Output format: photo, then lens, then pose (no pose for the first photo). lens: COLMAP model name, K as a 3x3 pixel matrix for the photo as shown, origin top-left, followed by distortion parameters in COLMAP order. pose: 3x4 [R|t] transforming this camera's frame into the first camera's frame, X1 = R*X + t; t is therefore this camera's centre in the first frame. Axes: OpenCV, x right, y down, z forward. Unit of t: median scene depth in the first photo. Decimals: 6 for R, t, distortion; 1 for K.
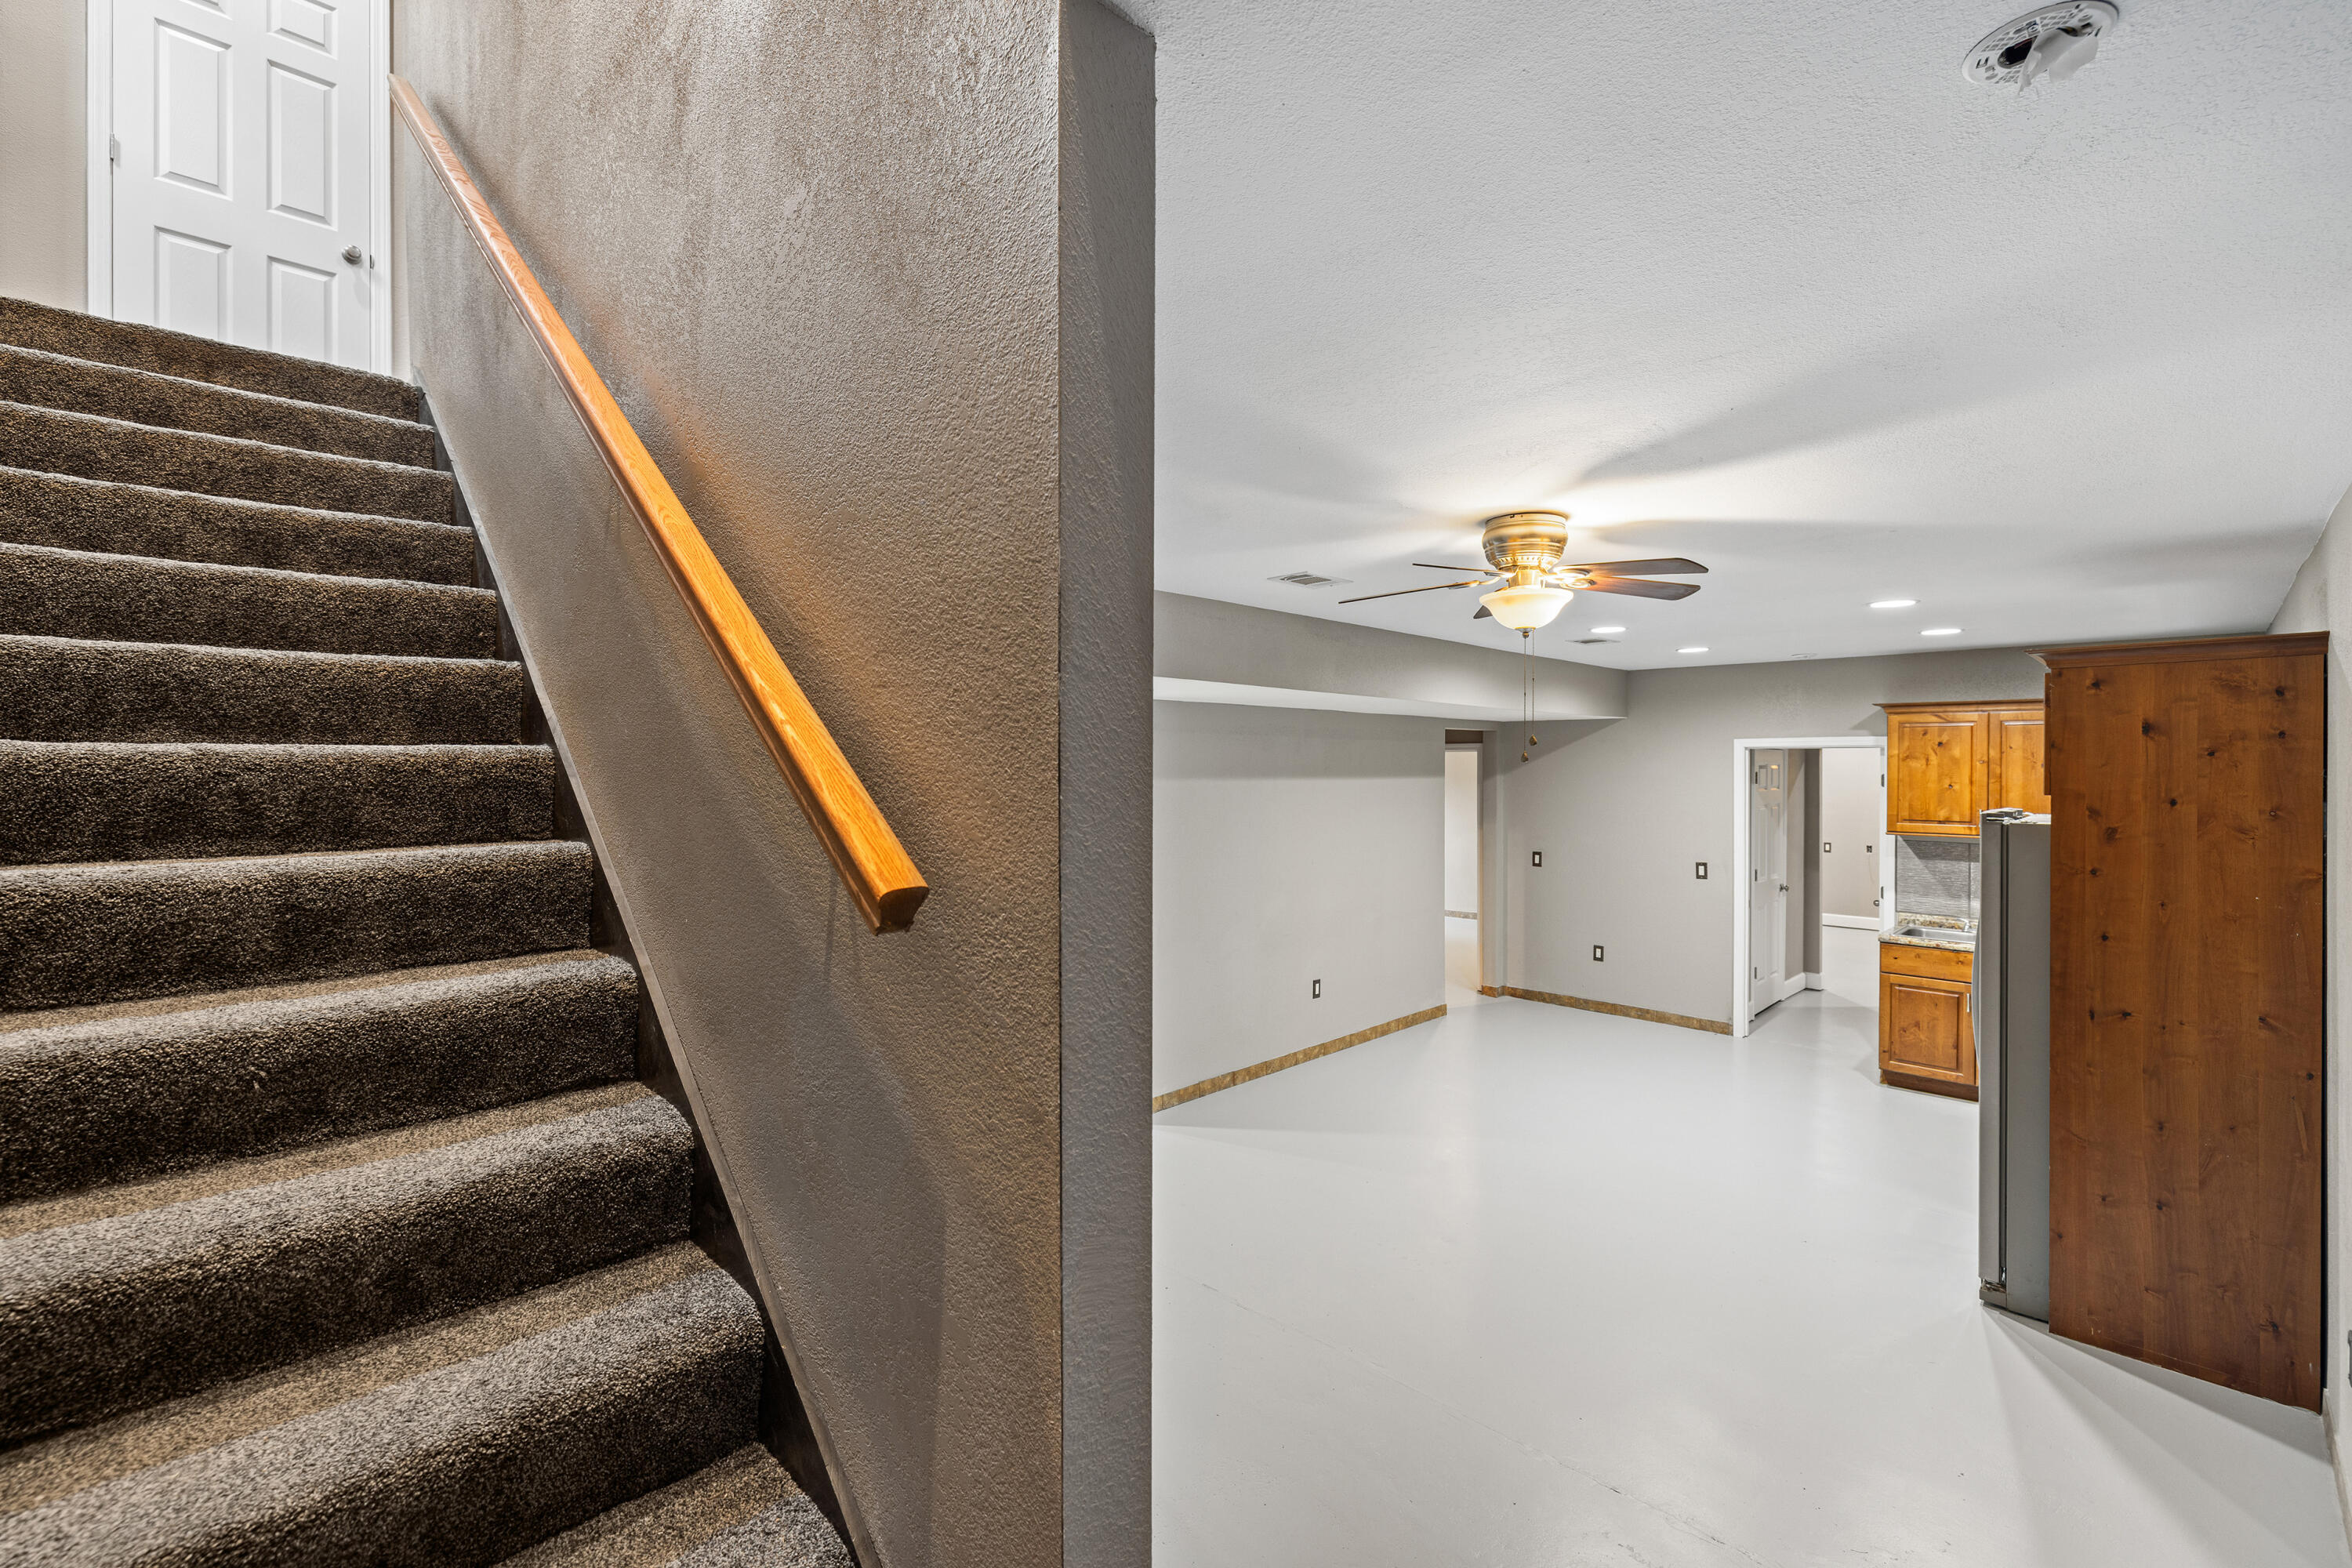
lens RADIAL K [[994.8, 0, 1161.8], [0, 994.8, 767.2], [0, 0, 1]] dist [0.000536, -0.000118]
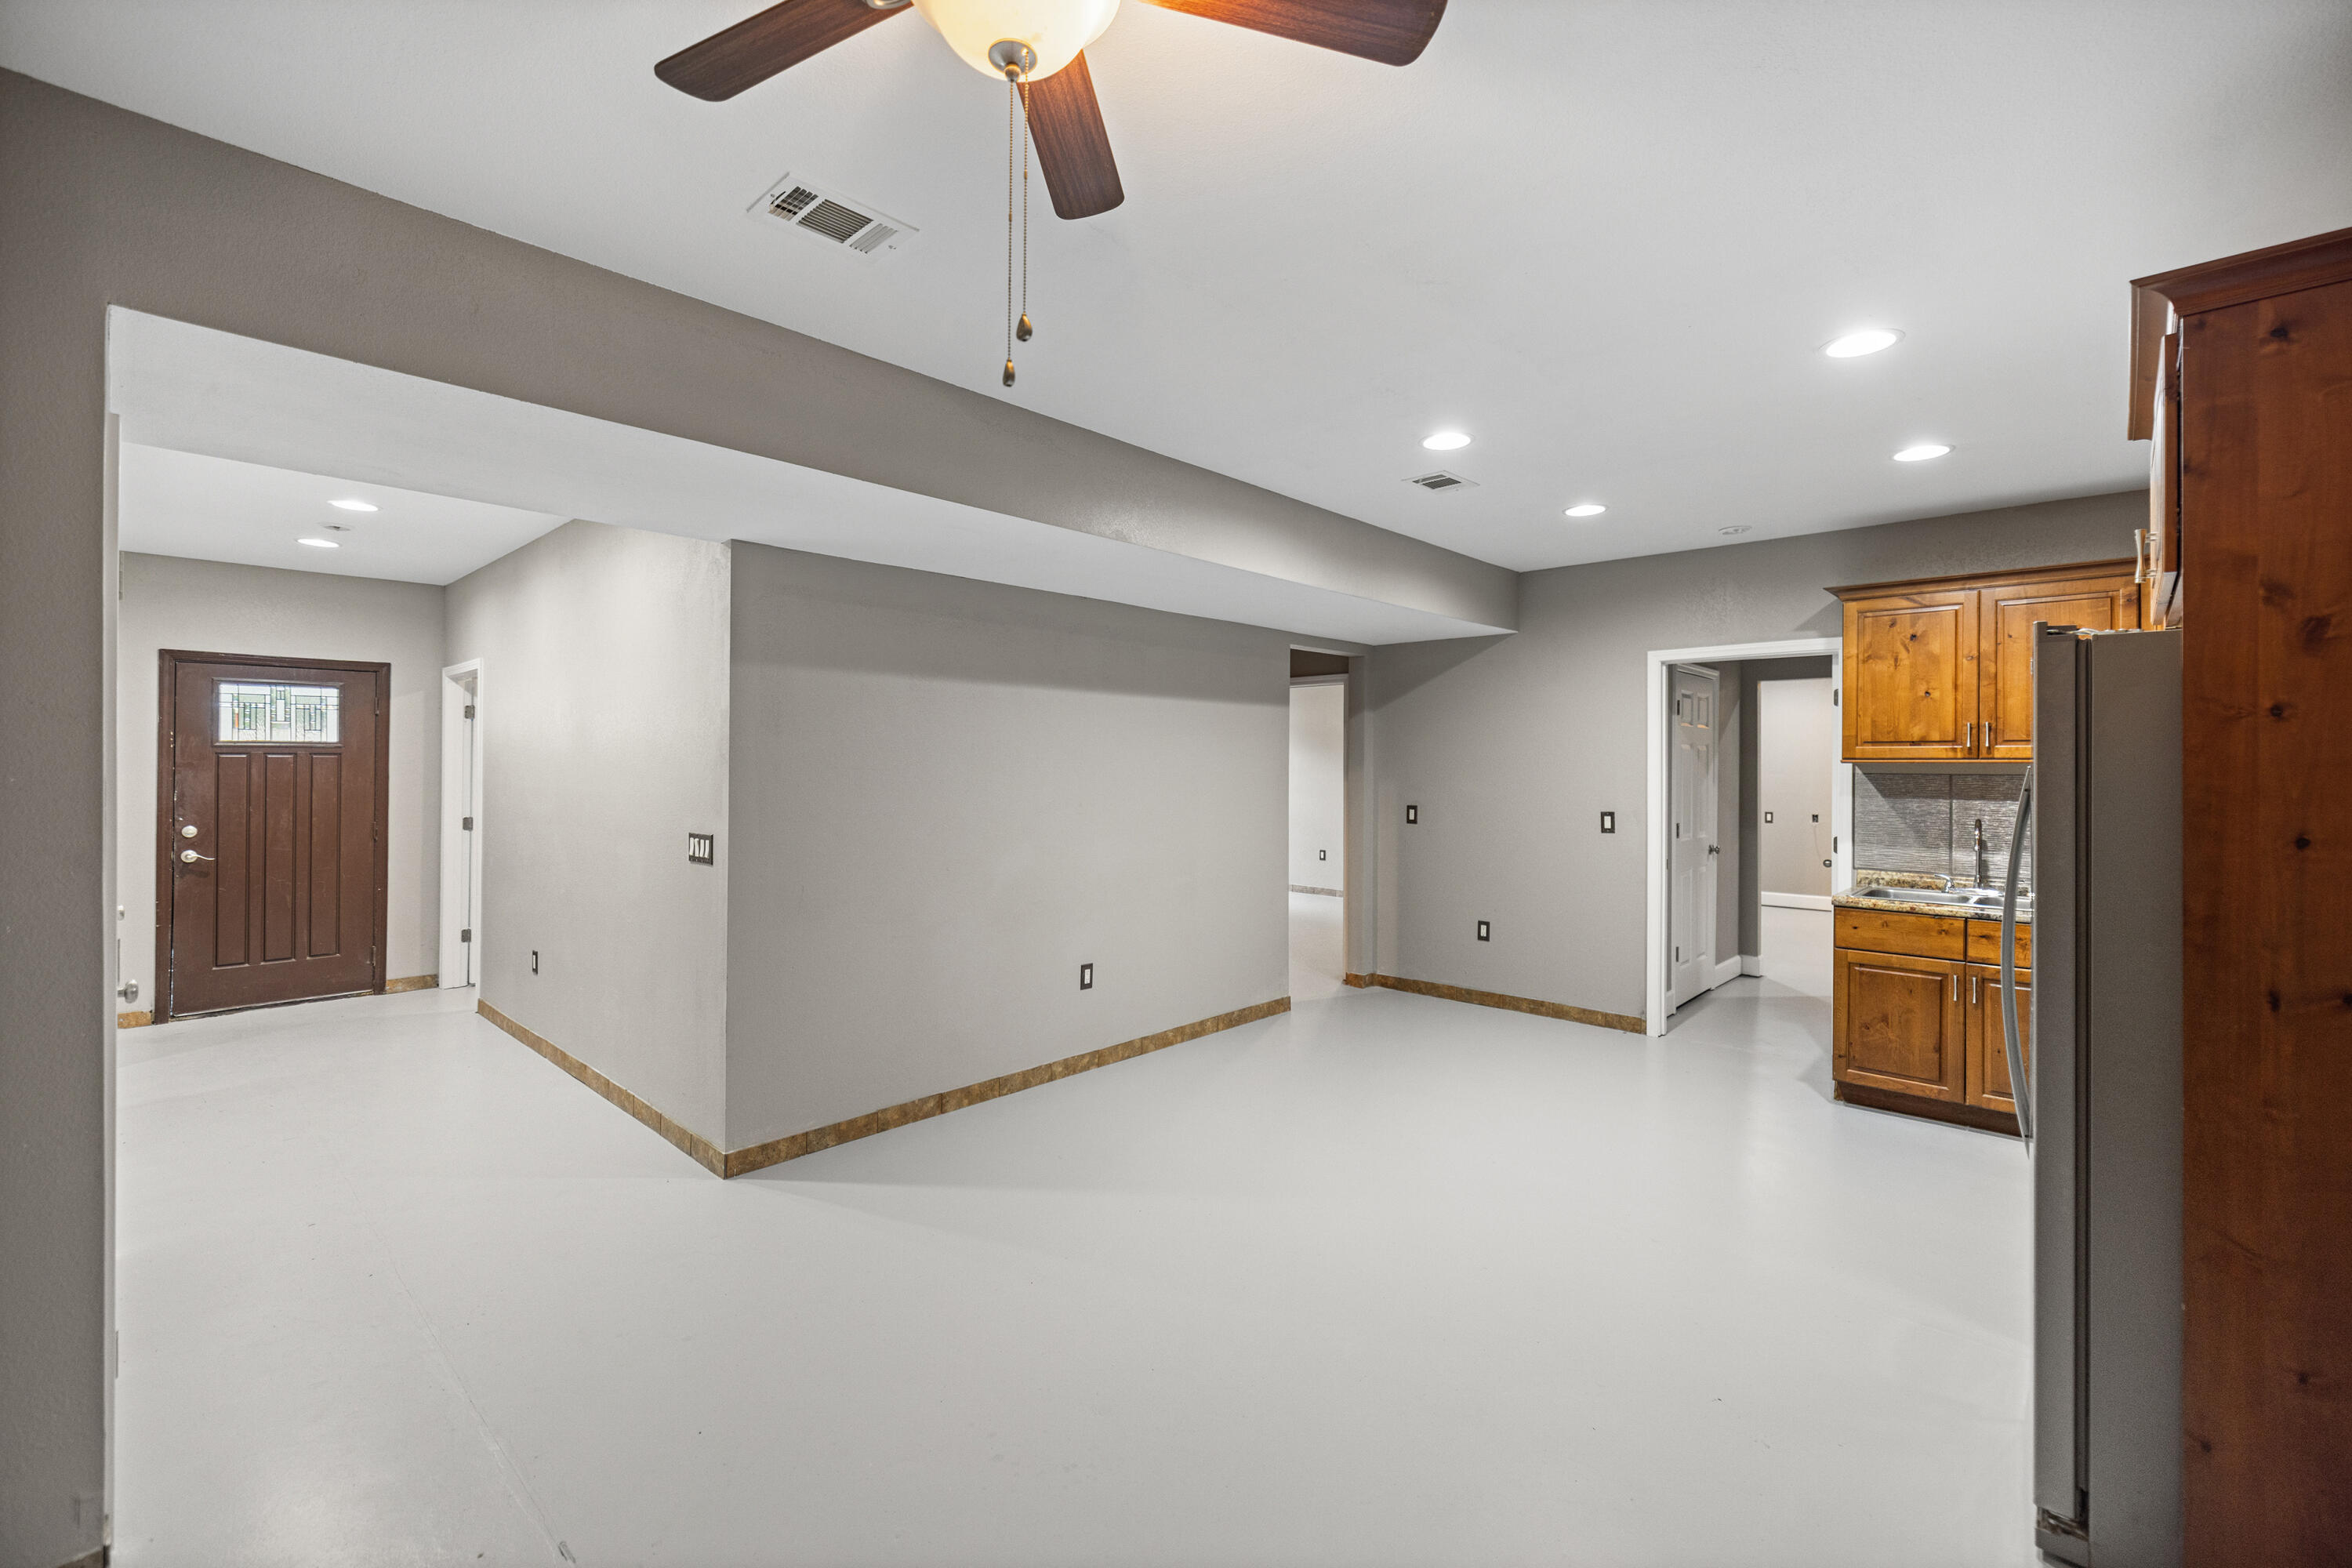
lens RADIAL K [[983.7, 0, 1166.1], [0, 983.7, 762.4], [0, 0, 1]] dist [0.002624, -0.000265]
pose [[0.999281, 0.001750, 0.037887, 0.191389], [-0.001582, 0.999989, -0.004453, 0.069570], [-0.037894, 0.004390, 0.999272, 0.277046]]
